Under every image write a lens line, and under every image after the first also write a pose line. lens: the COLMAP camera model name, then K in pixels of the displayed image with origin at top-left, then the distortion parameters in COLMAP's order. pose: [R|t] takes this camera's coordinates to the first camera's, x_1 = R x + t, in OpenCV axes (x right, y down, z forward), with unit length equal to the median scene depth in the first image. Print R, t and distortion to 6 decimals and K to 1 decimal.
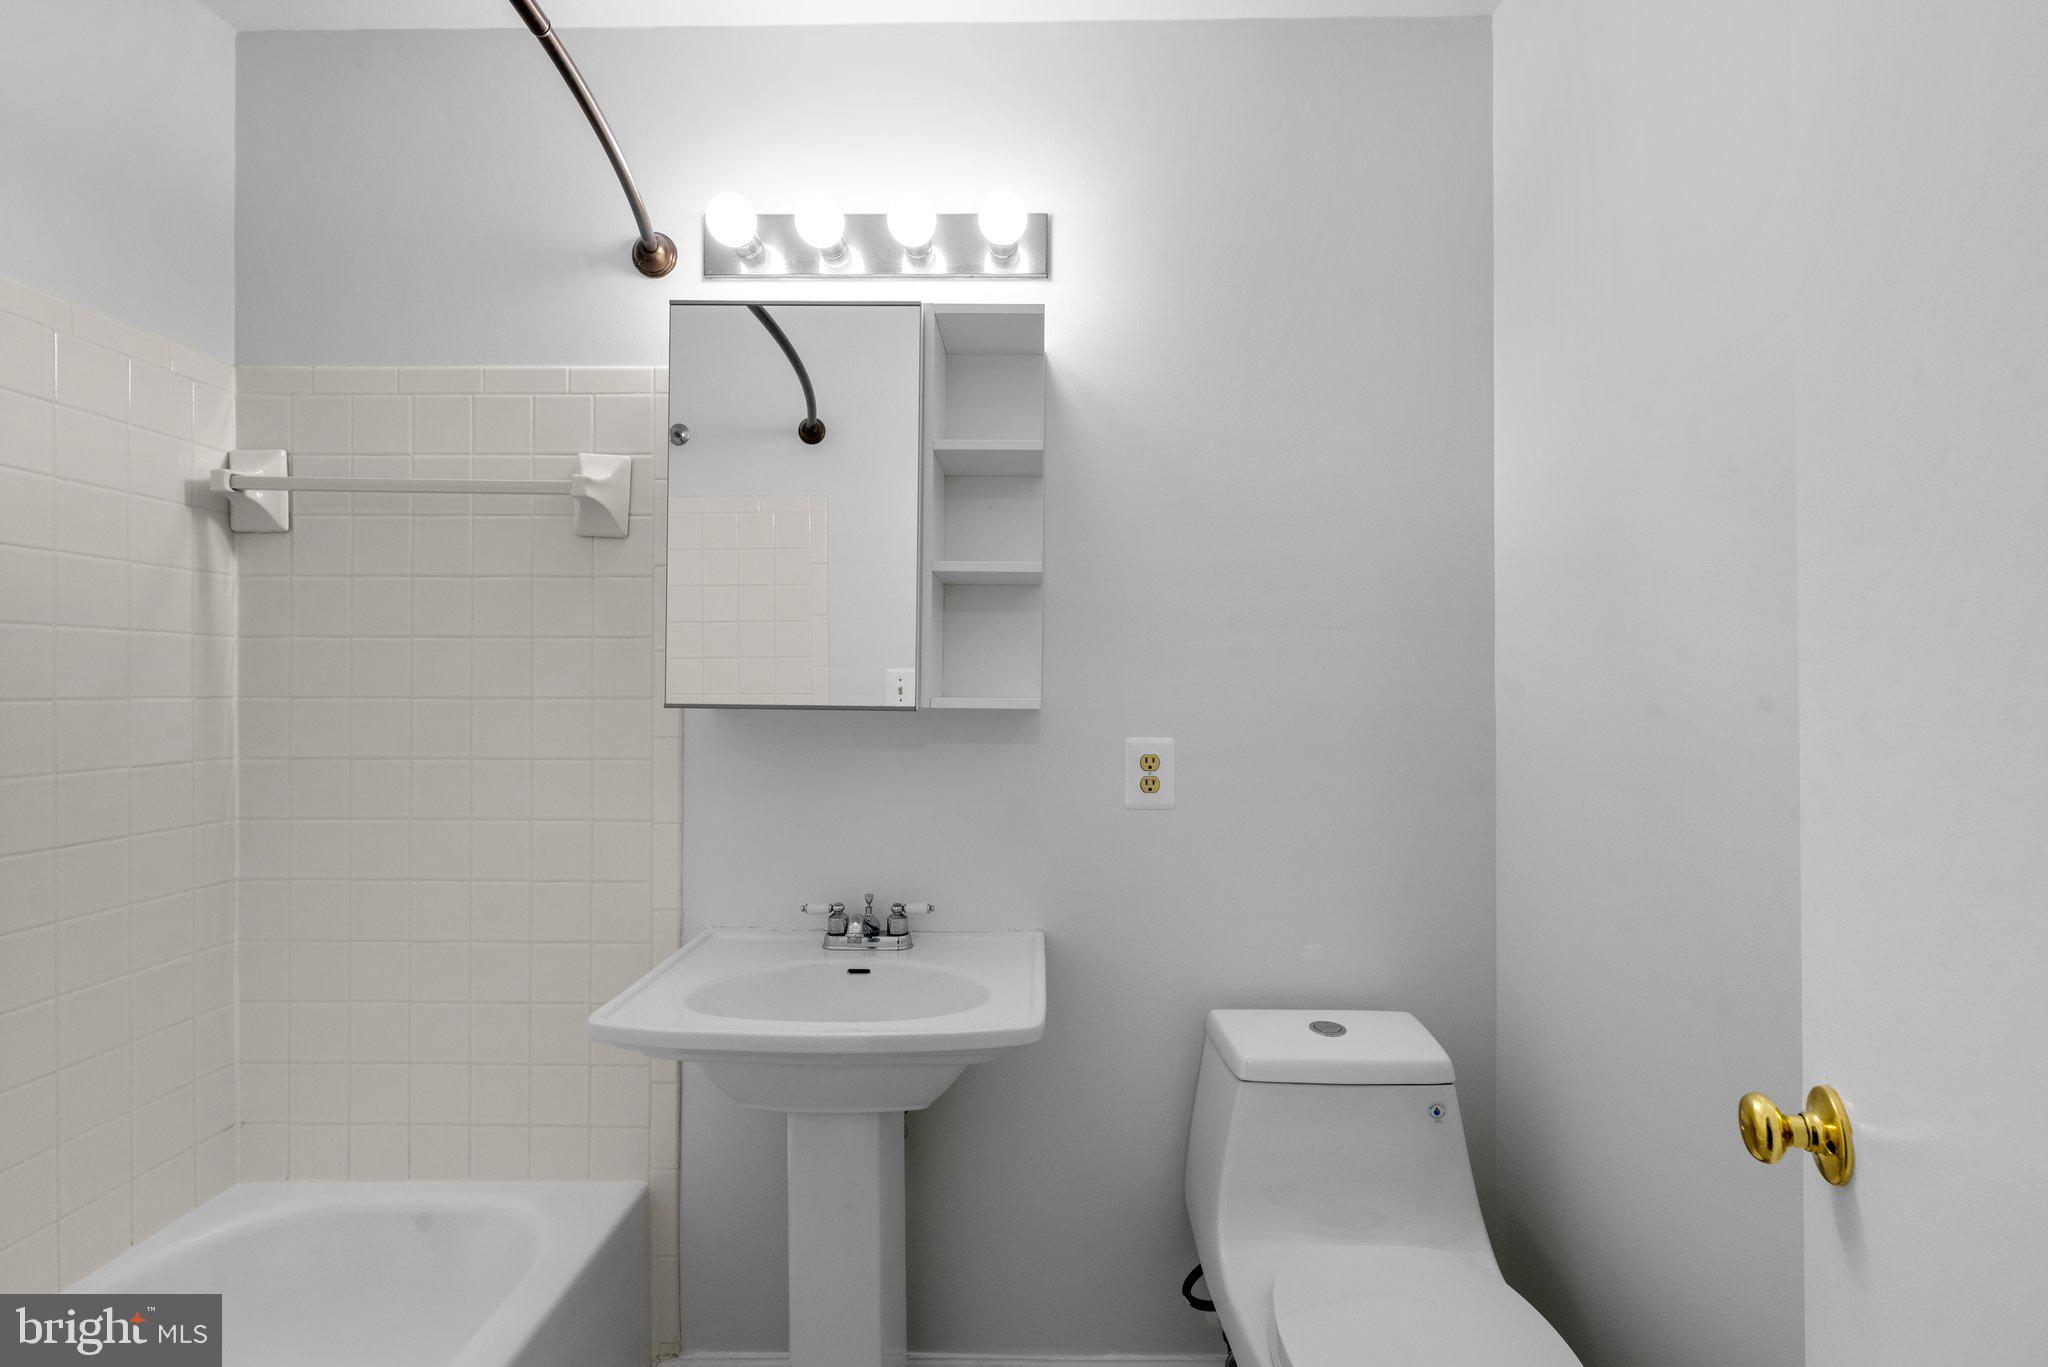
lens RADIAL K [[916.6, 0, 1023.8], [0, 916.6, 684.0], [0, 0, 1]] dist [0.002348, -0.002566]
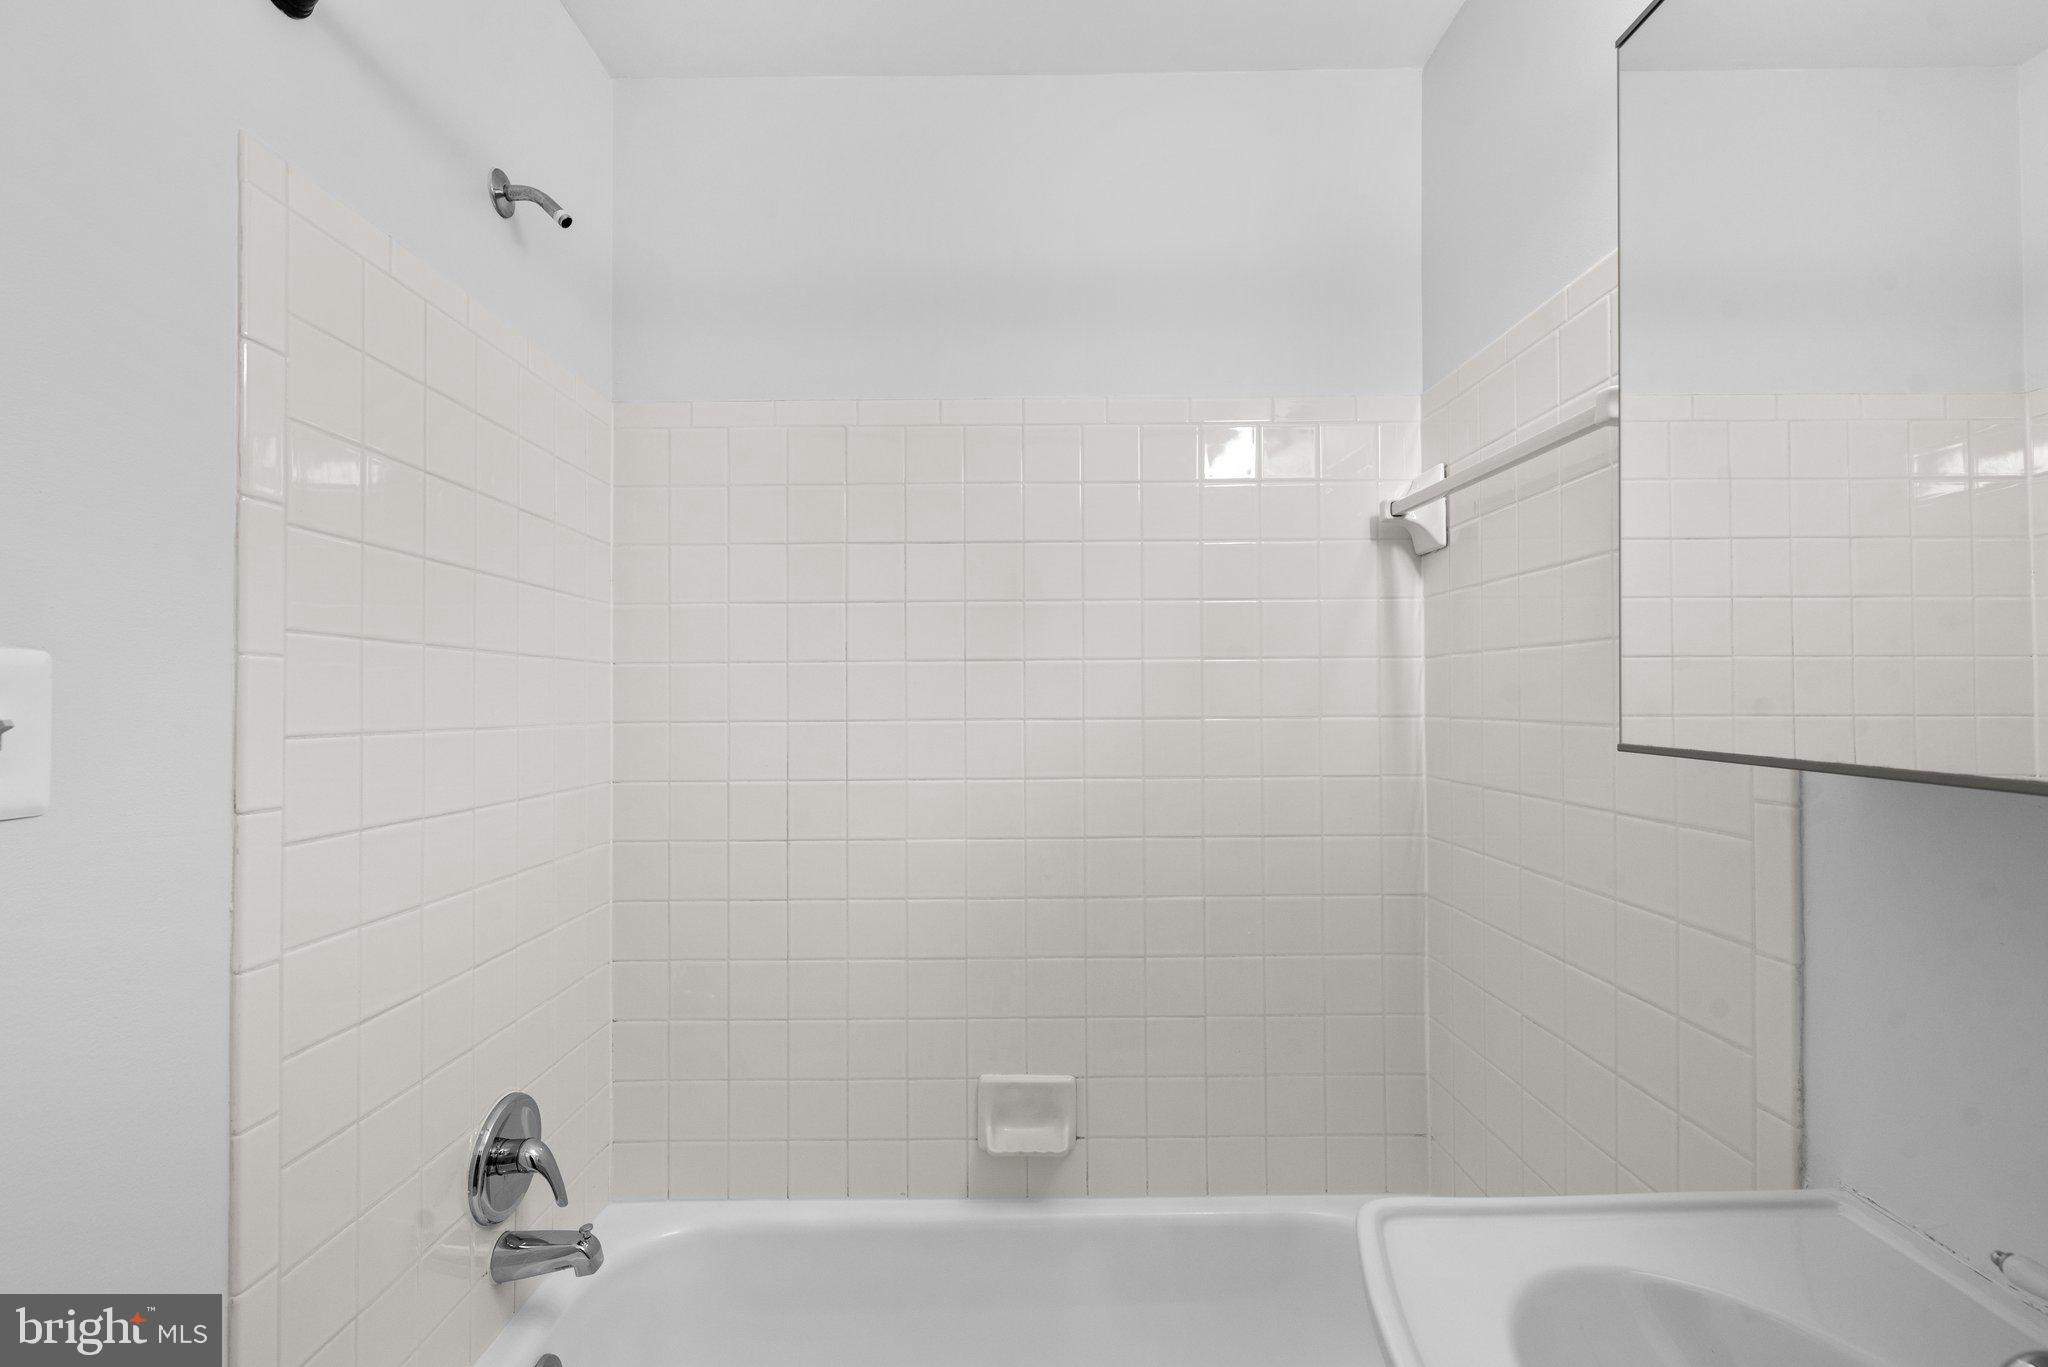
lens RADIAL K [[916.6, 0, 1033.3], [0, 916.6, 690.9], [0, 0, 1]] dist [0.002348, -0.002566]
pose [[0.041639, -0.008749, -0.999094, 0.146087], [0.016960, 0.999824, -0.008049, -0.013199], [0.998989, -0.016609, 0.041780, 0.527256]]
